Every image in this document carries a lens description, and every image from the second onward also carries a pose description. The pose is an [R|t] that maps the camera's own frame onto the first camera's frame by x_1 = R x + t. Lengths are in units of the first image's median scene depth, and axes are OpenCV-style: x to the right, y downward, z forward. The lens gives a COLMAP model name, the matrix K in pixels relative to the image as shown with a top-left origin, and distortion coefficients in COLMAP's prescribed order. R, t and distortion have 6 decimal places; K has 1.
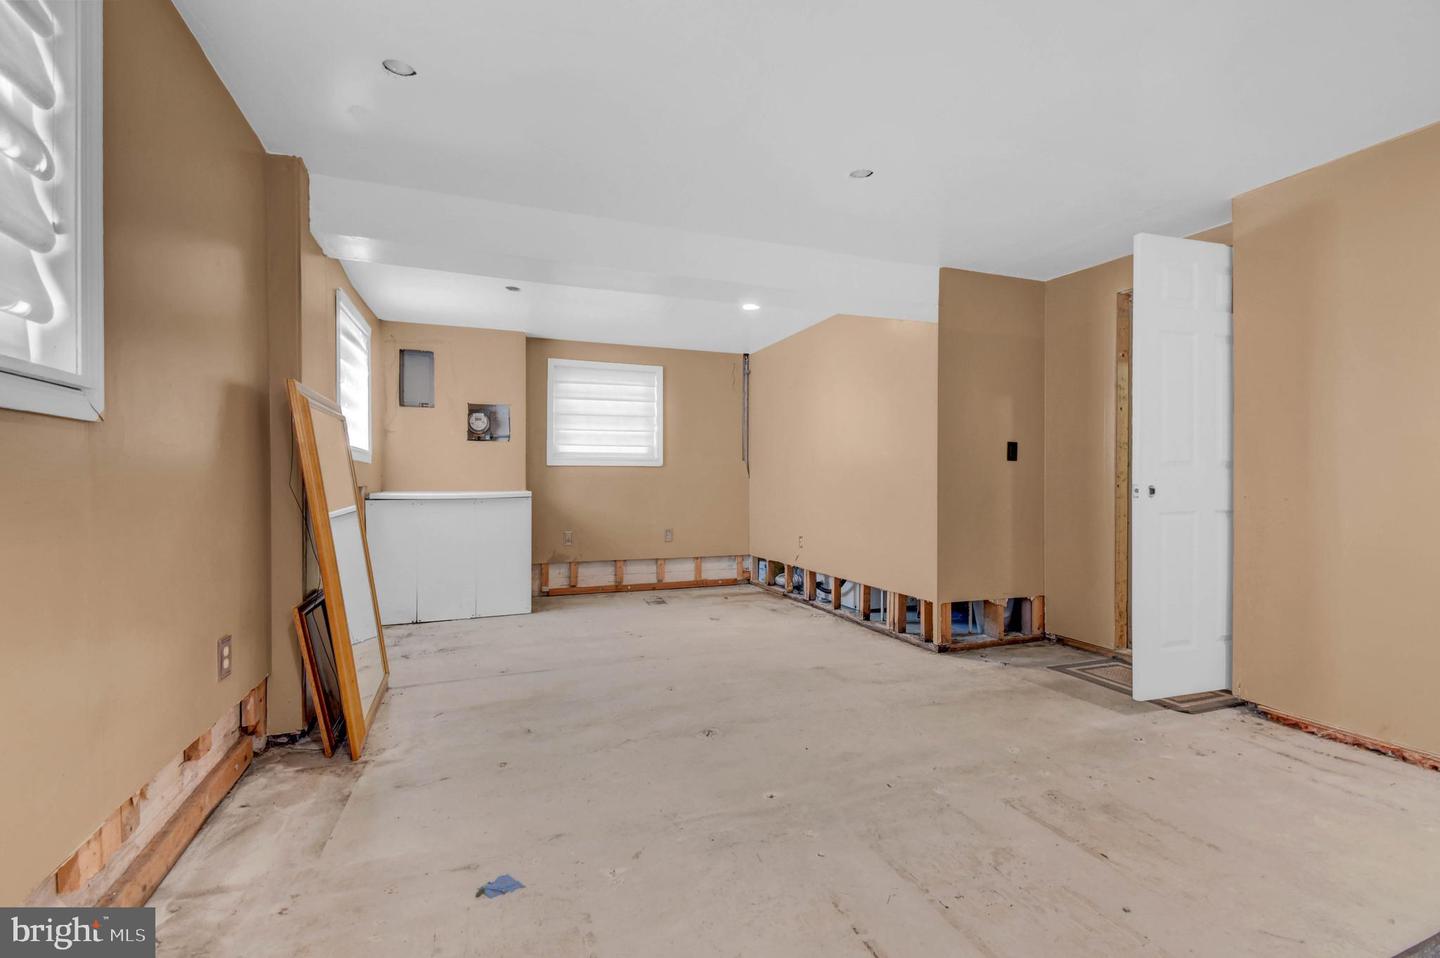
lens RADIAL K [[654.2, 0, 725.6], [0, 654.2, 470.4], [0, 0, 1]] dist [-0.000576, -0.000279]
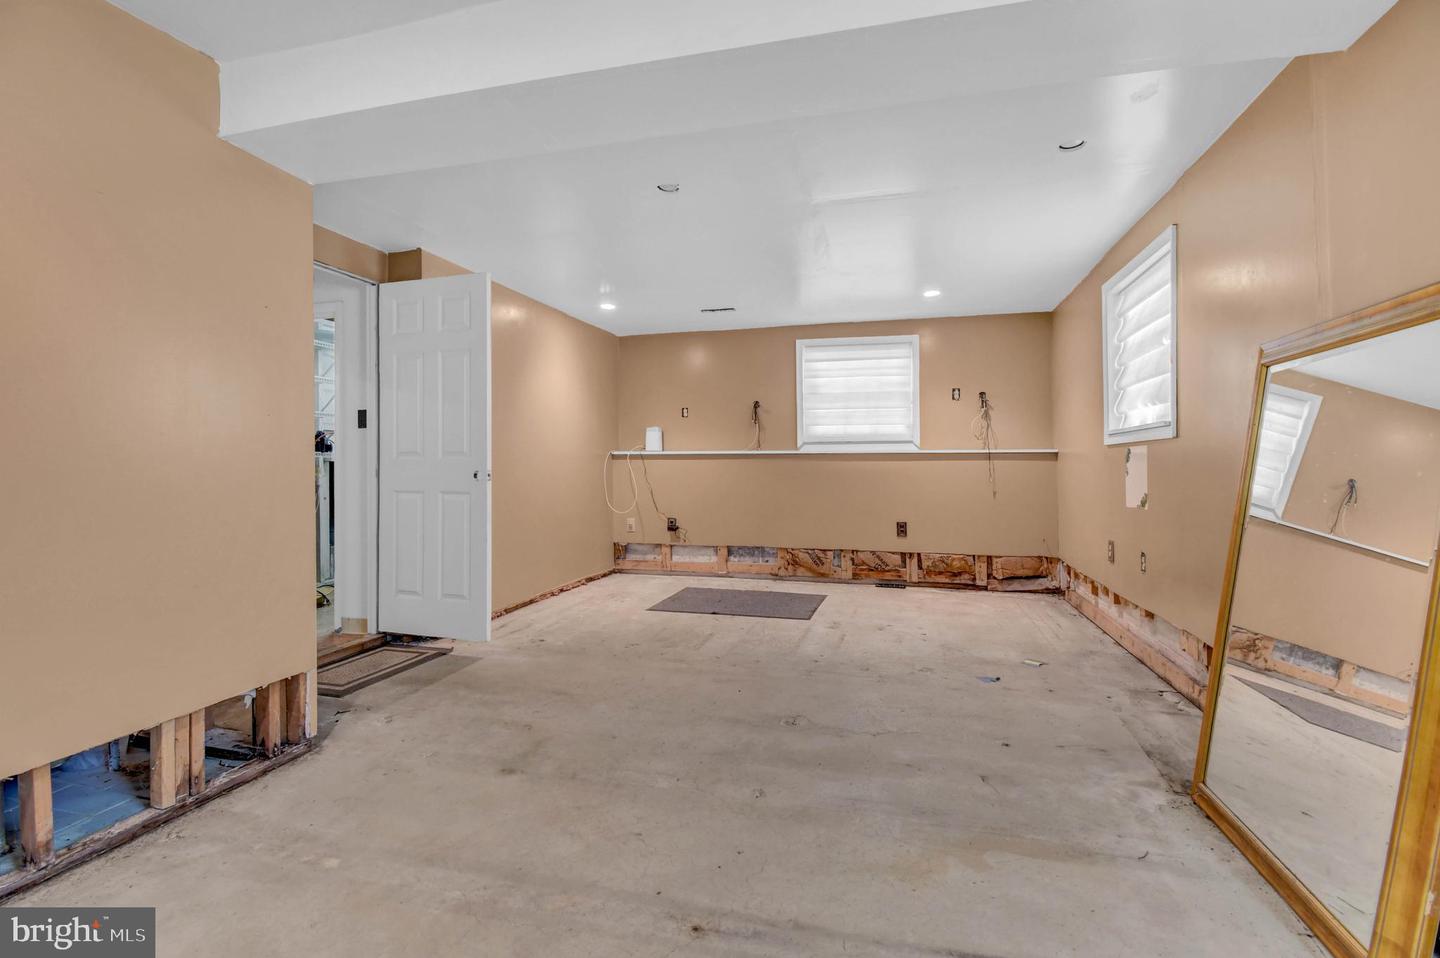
lens RADIAL K [[654.2, 0, 725.6], [0, 654.2, 470.4], [0, 0, 1]] dist [-0.000576, -0.000279]
pose [[-0.811127, 0.003510, 0.584859, -0.457346], [-0.000981, 0.999972, -0.007360, 0.024266], [-0.584869, -0.006544, -0.811101, 1.631327]]
